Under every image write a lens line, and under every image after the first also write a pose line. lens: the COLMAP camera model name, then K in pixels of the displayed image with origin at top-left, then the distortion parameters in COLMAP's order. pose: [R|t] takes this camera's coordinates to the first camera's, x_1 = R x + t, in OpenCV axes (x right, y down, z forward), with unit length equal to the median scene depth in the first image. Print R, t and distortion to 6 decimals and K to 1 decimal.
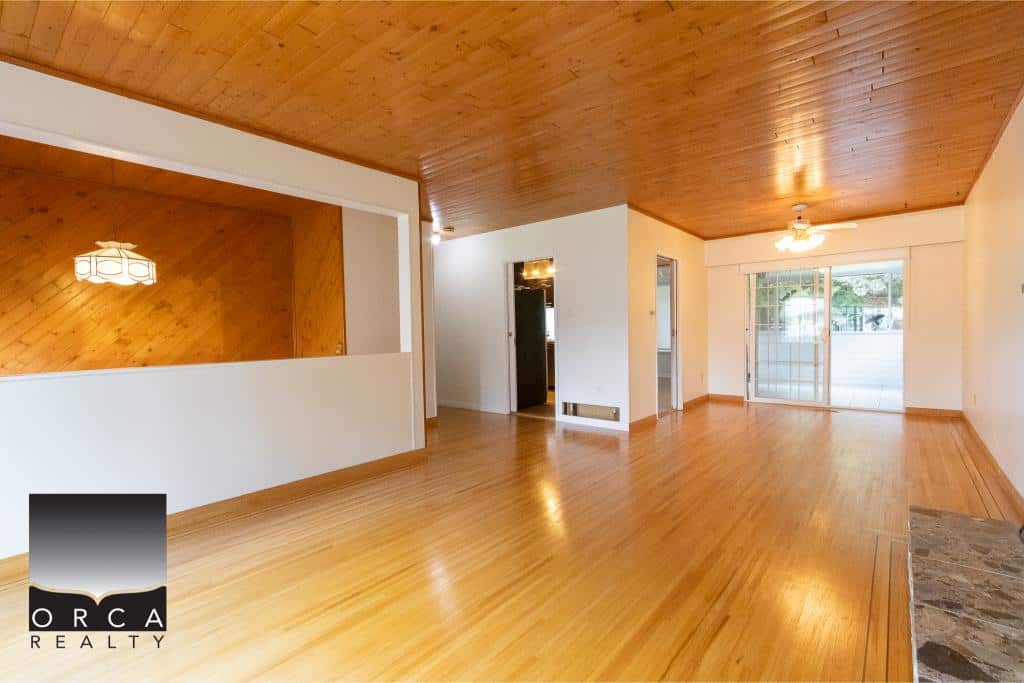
lens RADIAL K [[464.7, 0, 509.8], [0, 464.7, 339.3], [0, 0, 1]] dist [0.003170, 0.000398]
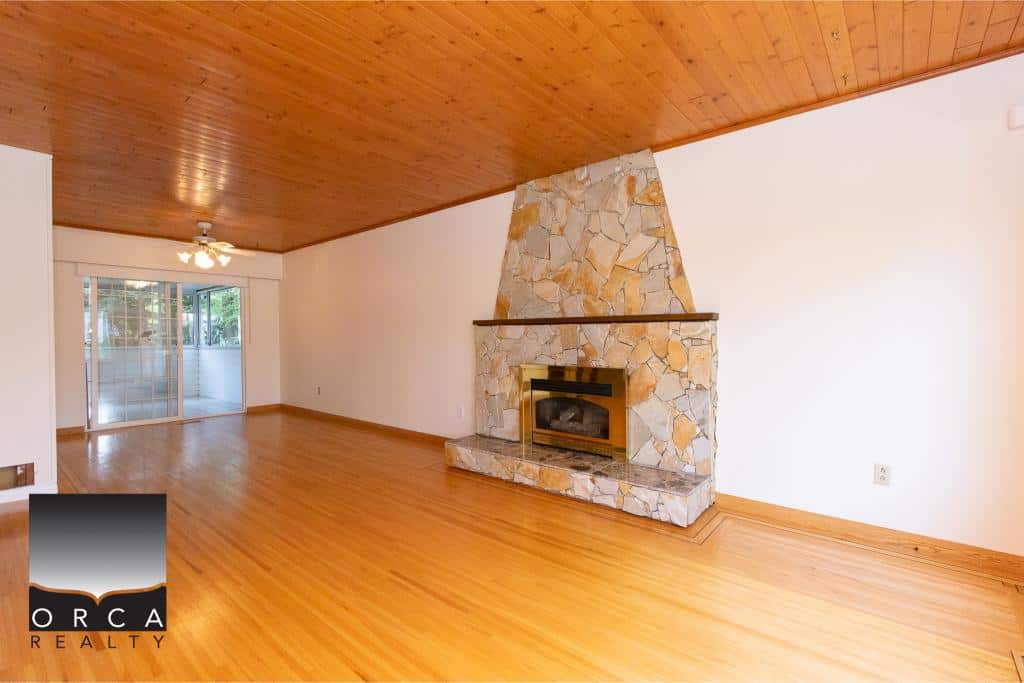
lens RADIAL K [[464.7, 0, 509.4], [0, 464.7, 341.2], [0, 0, 1]] dist [0.003170, 0.000398]
pose [[0.012187, 0.010636, 0.999869, -0.399069], [0.021884, 0.999701, -0.010901, -0.000371], [-0.999686, 0.022014, 0.011951, 0.322271]]
